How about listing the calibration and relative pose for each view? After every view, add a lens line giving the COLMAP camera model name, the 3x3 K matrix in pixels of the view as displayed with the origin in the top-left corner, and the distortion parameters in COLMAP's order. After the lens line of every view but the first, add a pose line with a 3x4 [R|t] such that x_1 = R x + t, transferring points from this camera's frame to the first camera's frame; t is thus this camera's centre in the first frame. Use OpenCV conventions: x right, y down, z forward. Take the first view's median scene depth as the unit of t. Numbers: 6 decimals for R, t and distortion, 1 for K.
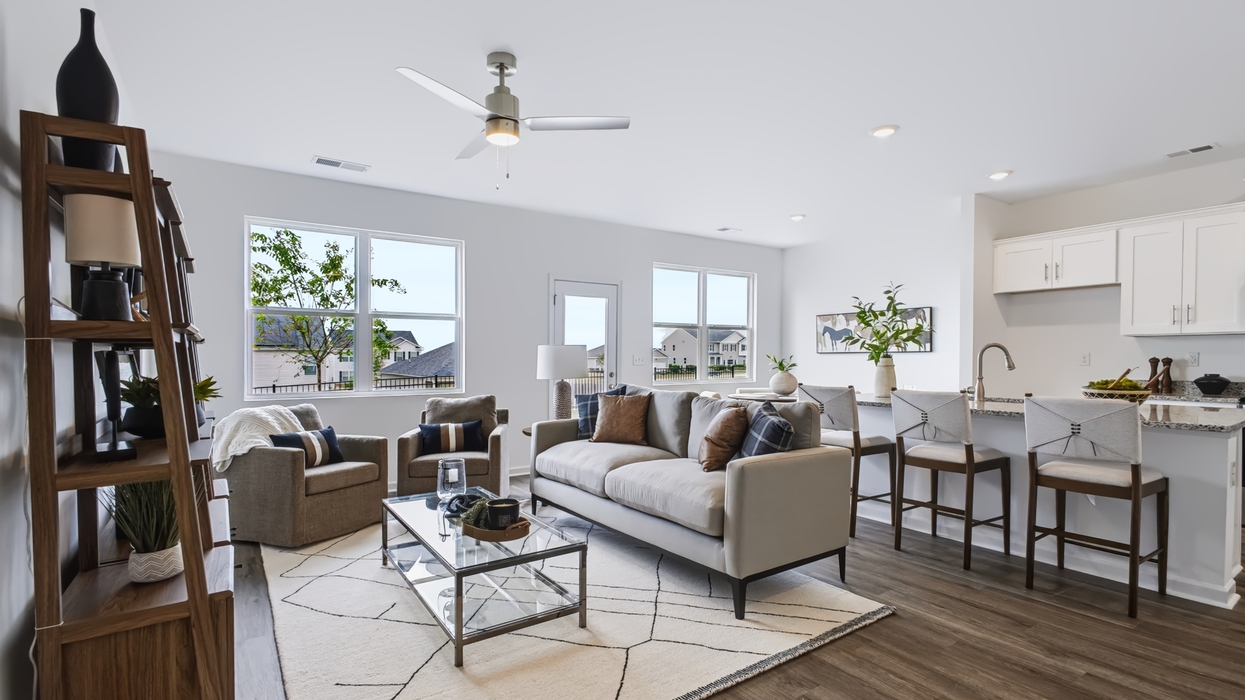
lens RADIAL K [[578.4, 0, 633.4], [0, 578.4, 381.9], [0, 0, 1]] dist [0.007972, 0.000448]
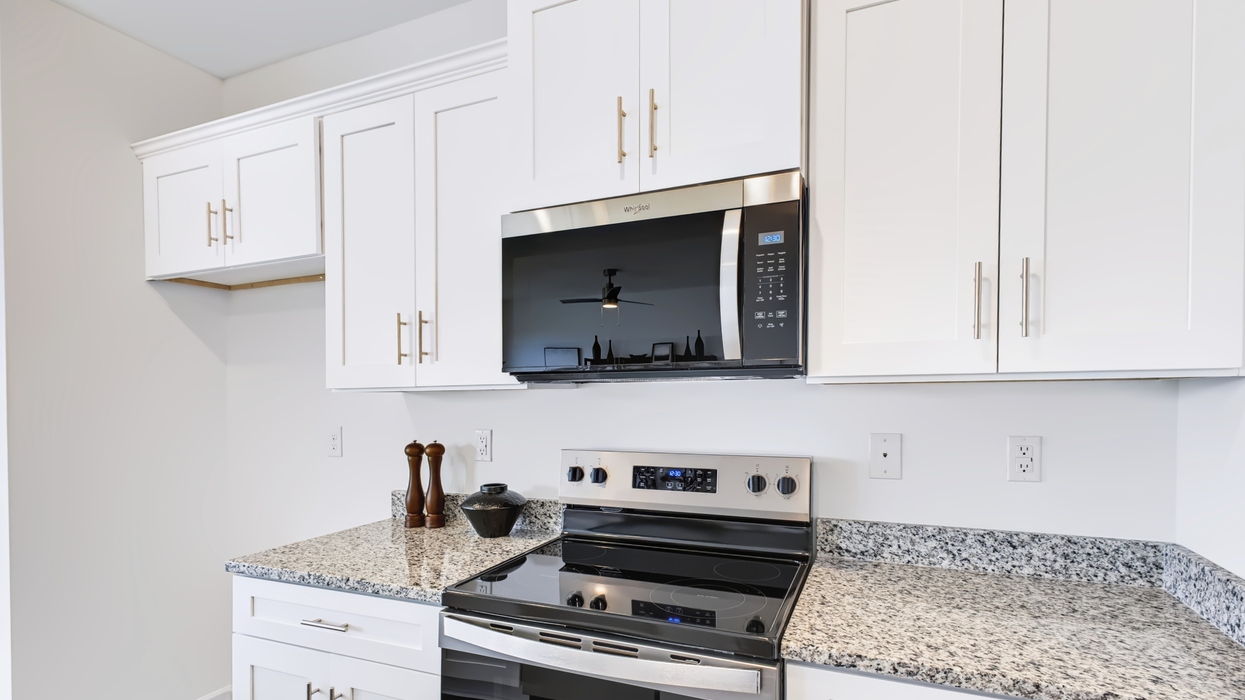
lens RADIAL K [[578.4, 0, 626.6], [0, 578.4, 468.0], [0, 0, 1]] dist [0.007972, 0.000448]
pose [[0.857170, -0.073289, 0.509793, 0.699202], [0.032030, 0.995493, 0.089259, -0.048179], [-0.514037, -0.060182, 0.855654, 0.482261]]
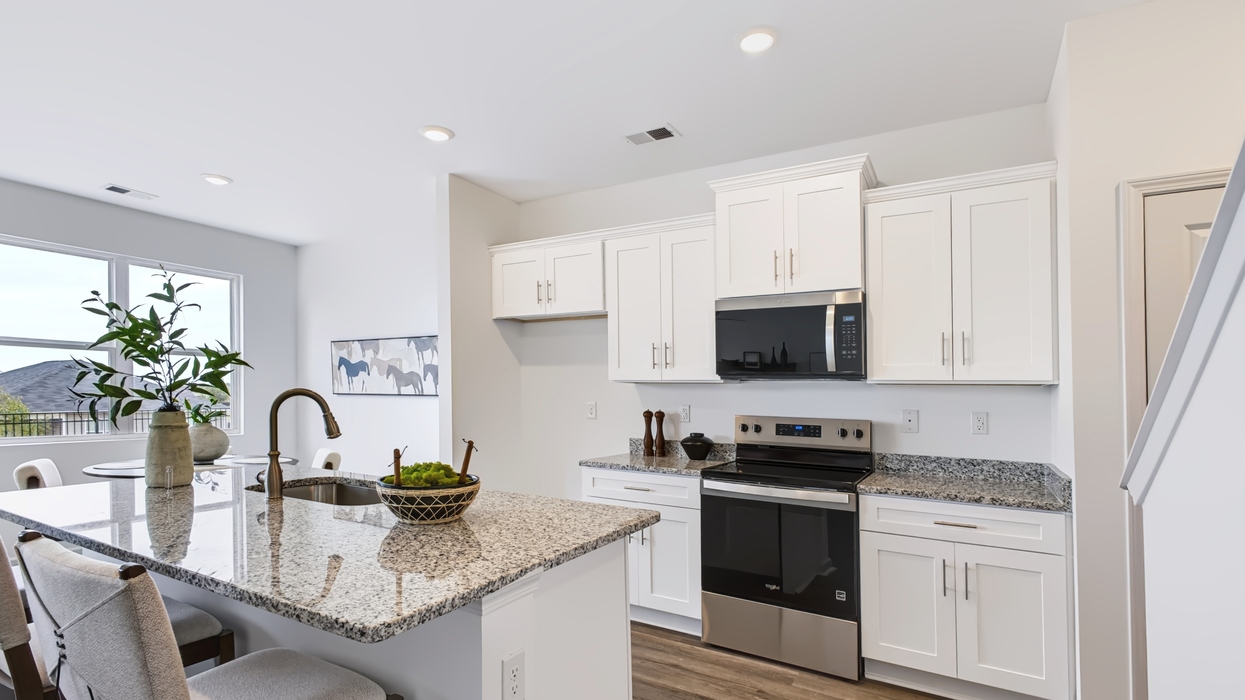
lens RADIAL K [[578.4, 0, 638.0], [0, 578.4, 379.9], [0, 0, 1]] dist [0.007972, 0.000448]
pose [[0.903598, 0.029276, 0.427381, 0.476612], [-0.000842, 0.997782, -0.066568, -0.026928], [-0.428382, 0.059791, 0.901618, 0.266861]]
